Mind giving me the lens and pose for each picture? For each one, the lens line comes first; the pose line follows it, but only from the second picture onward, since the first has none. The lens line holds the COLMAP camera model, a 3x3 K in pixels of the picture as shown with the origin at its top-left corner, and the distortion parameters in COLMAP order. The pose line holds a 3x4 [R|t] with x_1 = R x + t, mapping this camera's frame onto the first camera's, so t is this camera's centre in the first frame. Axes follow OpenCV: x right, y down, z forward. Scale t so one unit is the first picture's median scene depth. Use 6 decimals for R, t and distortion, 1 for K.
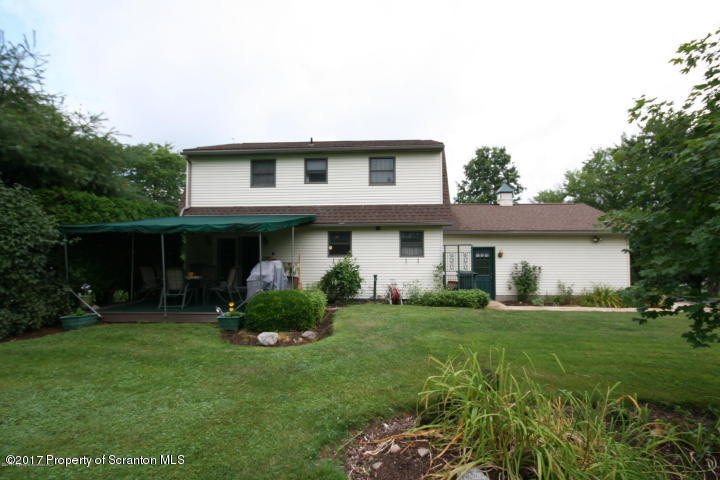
lens RADIAL K [[337.0, 0, 367.3], [0, 337.0, 243.5], [0, 0, 1]] dist [-0.014048, -0.000285]
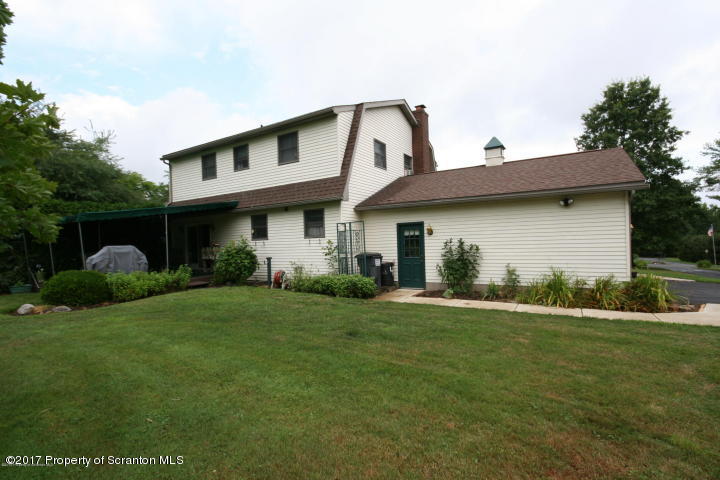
lens RADIAL K [[349.6, 0, 360.0], [0, 349.6, 240.0], [0, 0, 1]] dist [-0.015290, -0.000152]
pose [[0.878744, -0.029223, -0.476399, 0.659722], [0.043912, 0.998841, 0.019728, 0.031069], [0.475270, -0.038256, 0.879008, 0.212444]]
